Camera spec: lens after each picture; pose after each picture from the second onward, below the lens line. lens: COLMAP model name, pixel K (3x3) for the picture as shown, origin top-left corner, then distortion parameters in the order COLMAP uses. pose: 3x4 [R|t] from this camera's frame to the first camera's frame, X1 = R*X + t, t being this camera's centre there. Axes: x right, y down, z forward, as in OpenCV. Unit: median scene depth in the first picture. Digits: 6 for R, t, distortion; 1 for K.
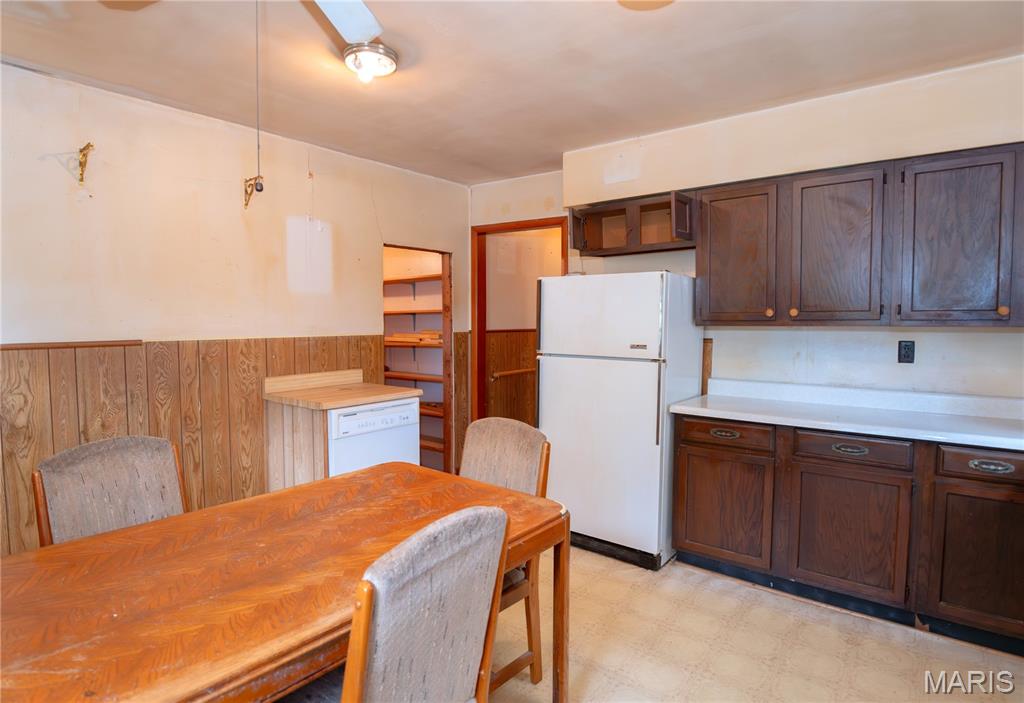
lens RADIAL K [[553.0, 0, 512.0], [0, 553.0, 351.5], [0, 0, 1]] dist [-0.020525, 0.001307]
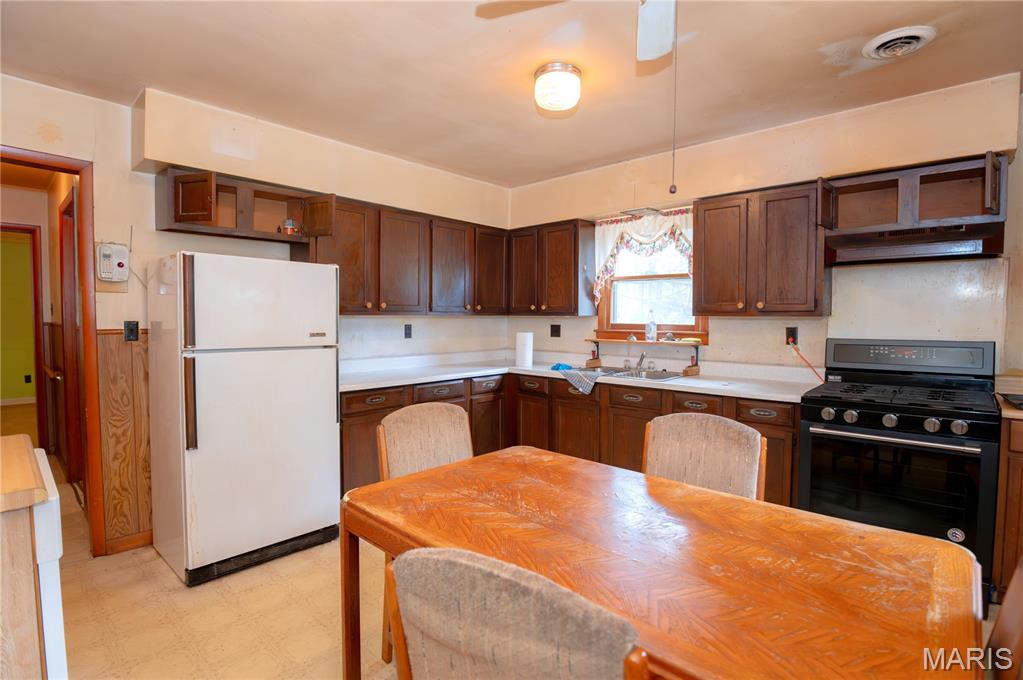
lens RADIAL K [[492.5, 0, 511.5], [0, 492.5, 340.0], [0, 0, 1]] dist [-0.022476, 0.000015]
pose [[0.060116, -0.047190, 0.997075, -0.711362], [0.051307, 0.997708, 0.044127, -0.022194], [-0.996872, 0.048504, 0.062400, 0.606957]]
